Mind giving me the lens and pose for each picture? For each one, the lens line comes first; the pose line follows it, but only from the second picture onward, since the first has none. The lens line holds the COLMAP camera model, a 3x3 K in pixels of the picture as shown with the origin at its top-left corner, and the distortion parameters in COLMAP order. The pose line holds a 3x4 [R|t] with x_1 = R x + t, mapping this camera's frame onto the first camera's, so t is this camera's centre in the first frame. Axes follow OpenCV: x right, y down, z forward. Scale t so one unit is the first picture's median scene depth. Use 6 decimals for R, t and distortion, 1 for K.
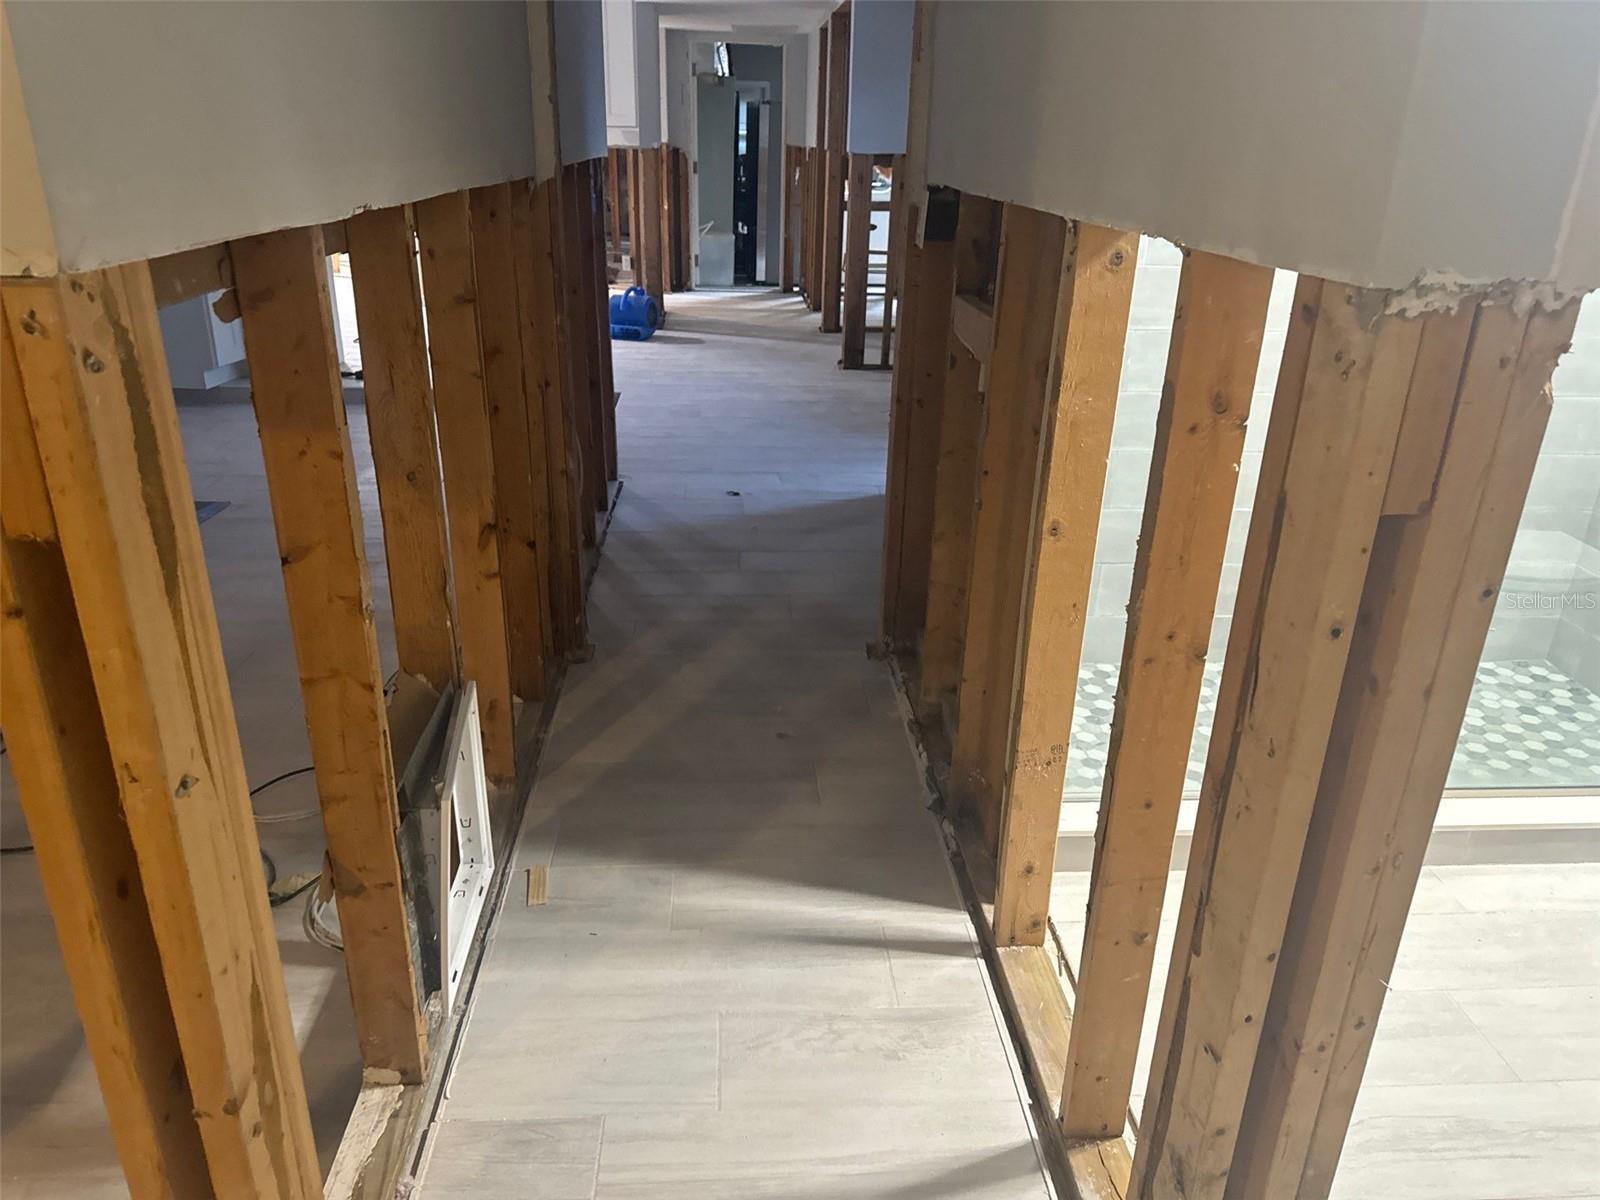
lens RADIAL K [[1118.2, 0, 796.1], [0, 1118.2, 600.2], [0, 0, 1]] dist [0.029558, -0.006601]
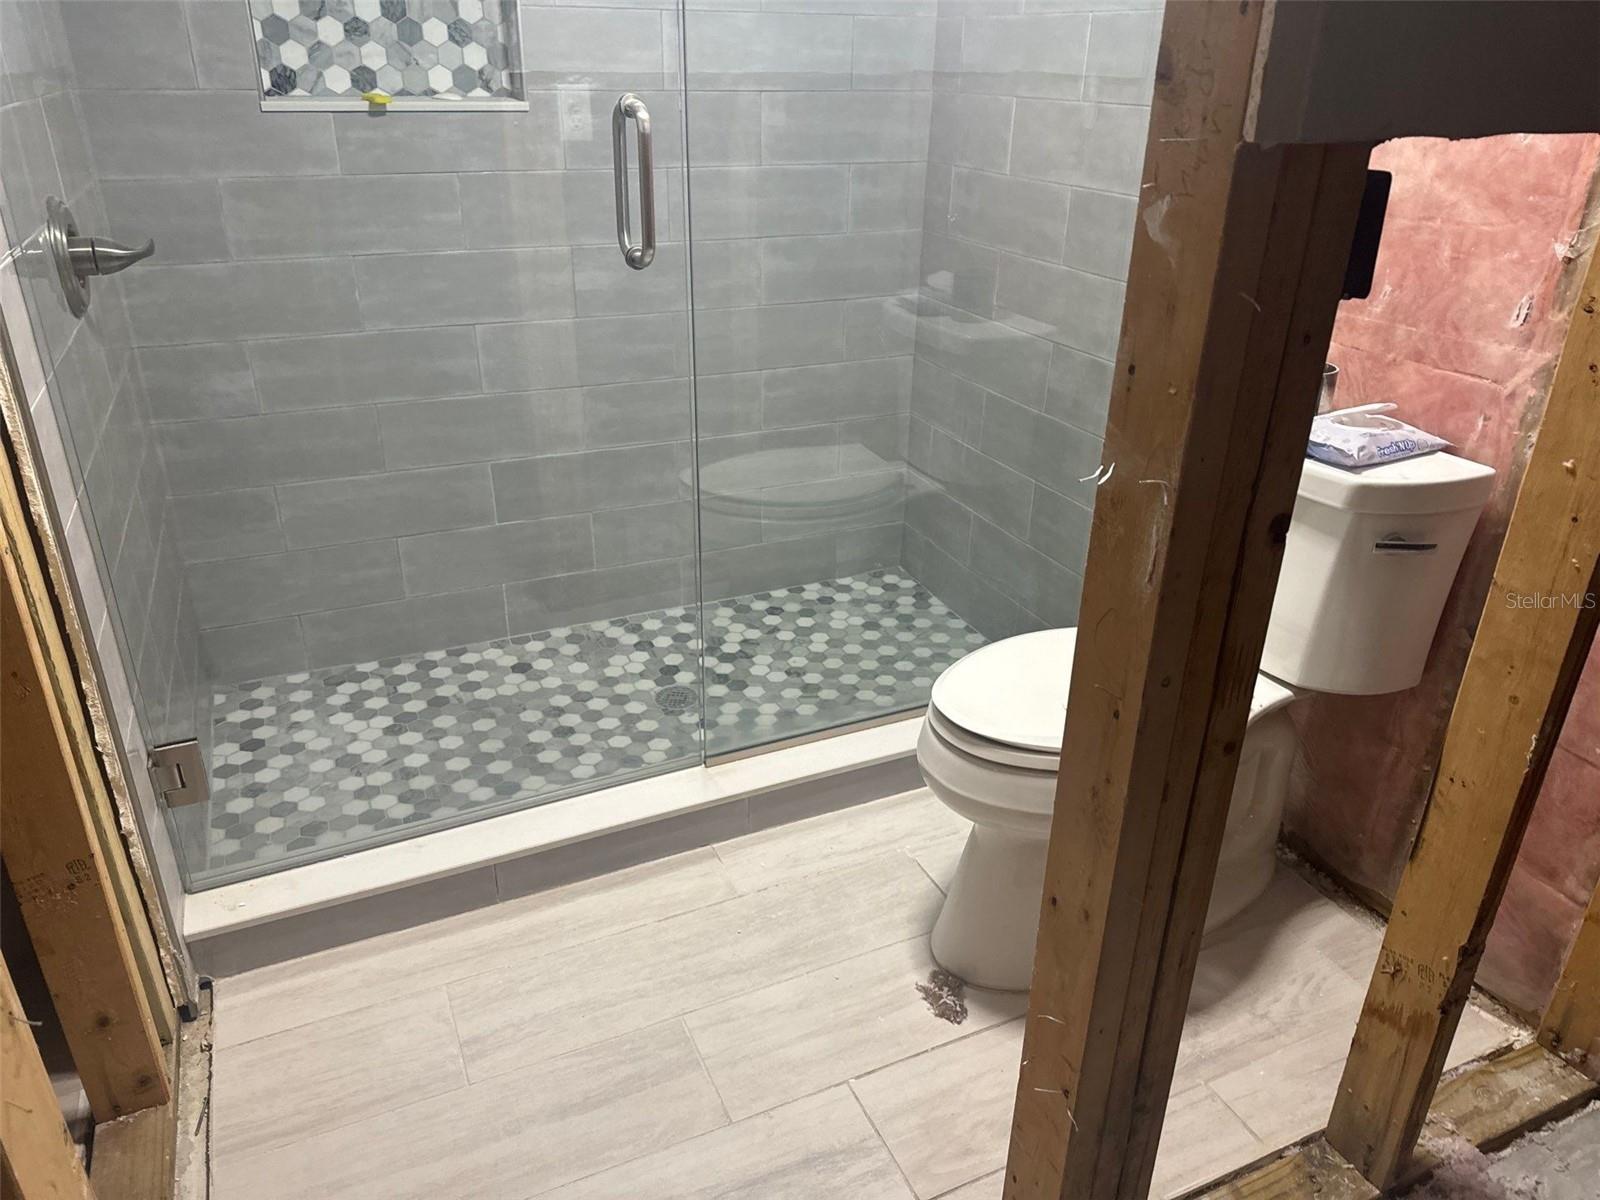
lens RADIAL K [[1118.2, 0, 799.9], [0, 1118.2, 598.5], [0, 0, 1]] dist [0.029558, -0.006601]
pose [[0.930561, -0.159608, 0.329517, 0.288131], [0.142790, 0.986923, 0.074793, -0.004249], [-0.337145, -0.022548, 0.941183, 0.134934]]
